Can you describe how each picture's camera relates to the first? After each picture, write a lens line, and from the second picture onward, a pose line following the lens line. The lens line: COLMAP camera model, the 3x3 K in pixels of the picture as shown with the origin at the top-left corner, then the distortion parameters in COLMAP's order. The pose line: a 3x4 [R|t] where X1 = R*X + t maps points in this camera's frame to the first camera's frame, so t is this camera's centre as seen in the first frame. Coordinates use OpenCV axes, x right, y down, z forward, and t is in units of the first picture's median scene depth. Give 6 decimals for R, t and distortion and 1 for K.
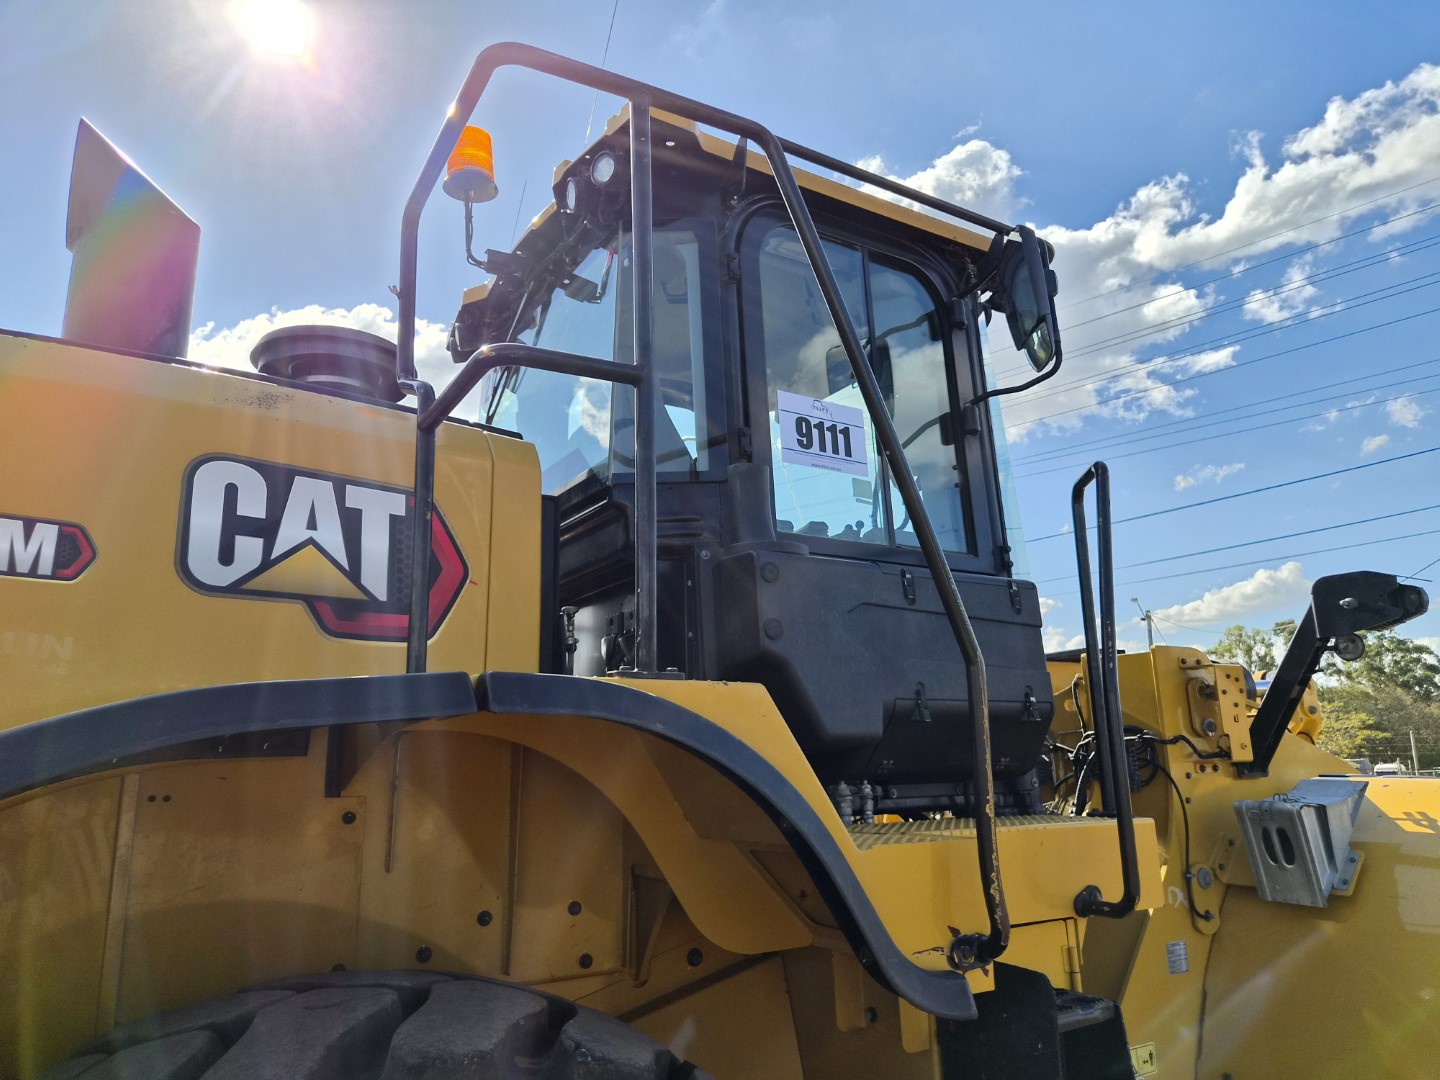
lens RADIAL K [[963.2, 0, 737.2], [0, 963.2, 543.1], [0, 0, 1]] dist [0.042634, -0.034854]
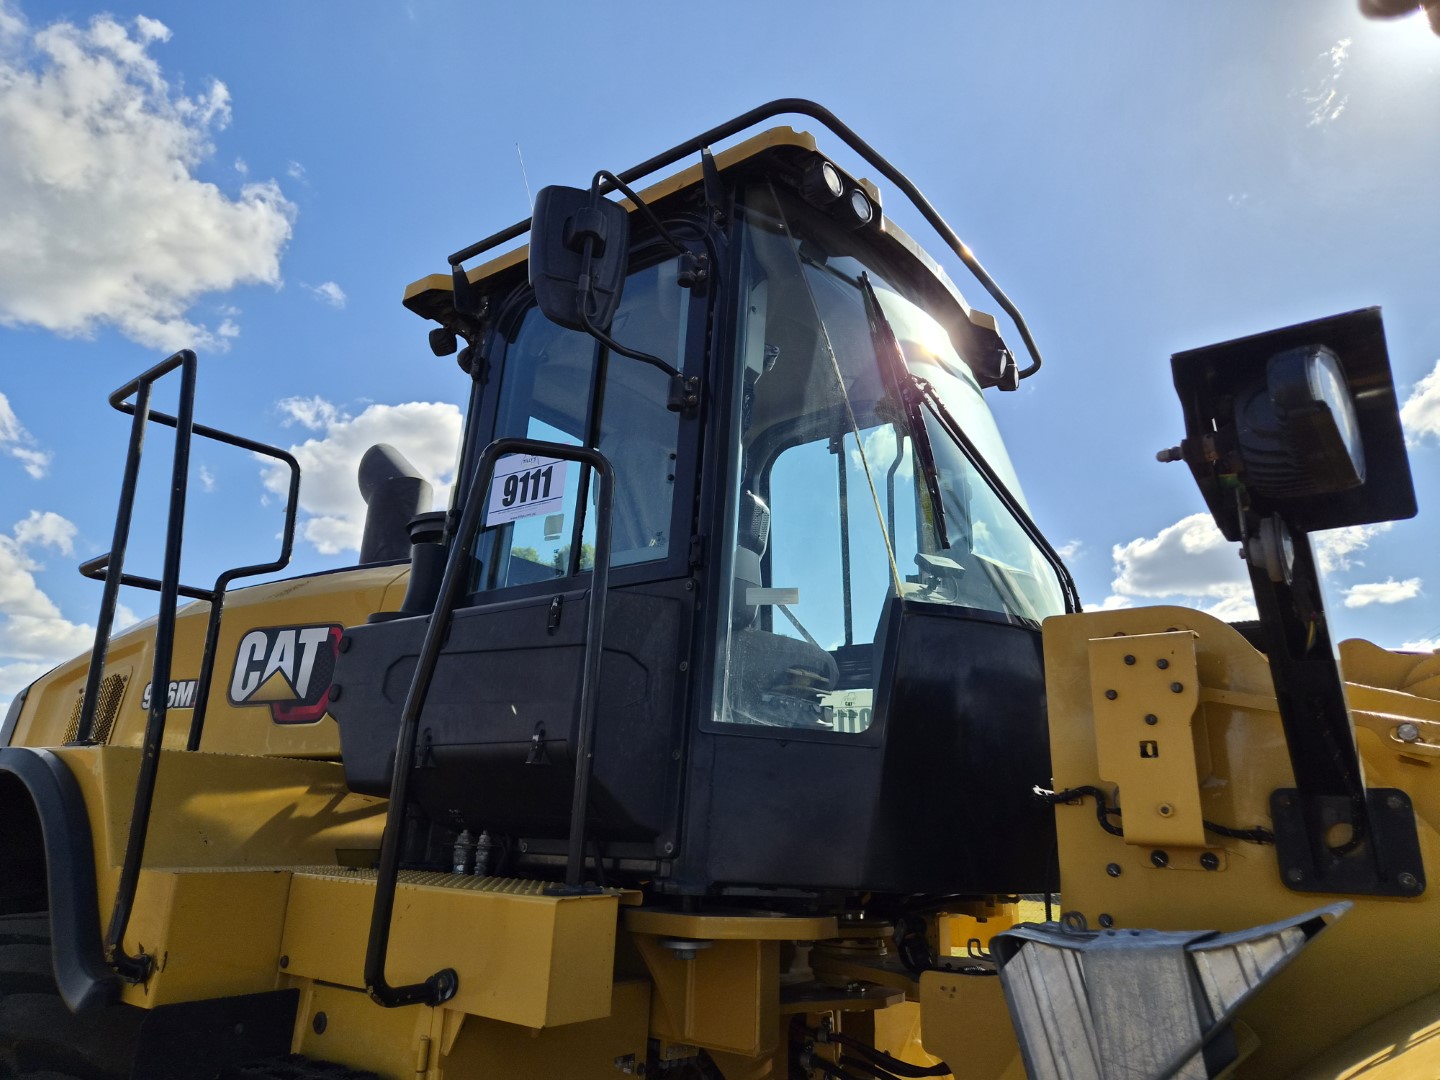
lens RADIAL K [[978.8, 0, 715.4], [0, 978.8, 535.0], [0, 0, 1]] dist [0.052706, -0.039971]
pose [[0.364293, -0.234755, -0.901211, 1.436858], [0.166699, 0.968515, -0.184903, 0.216983], [0.916244, -0.082872, 0.391956, 1.025092]]
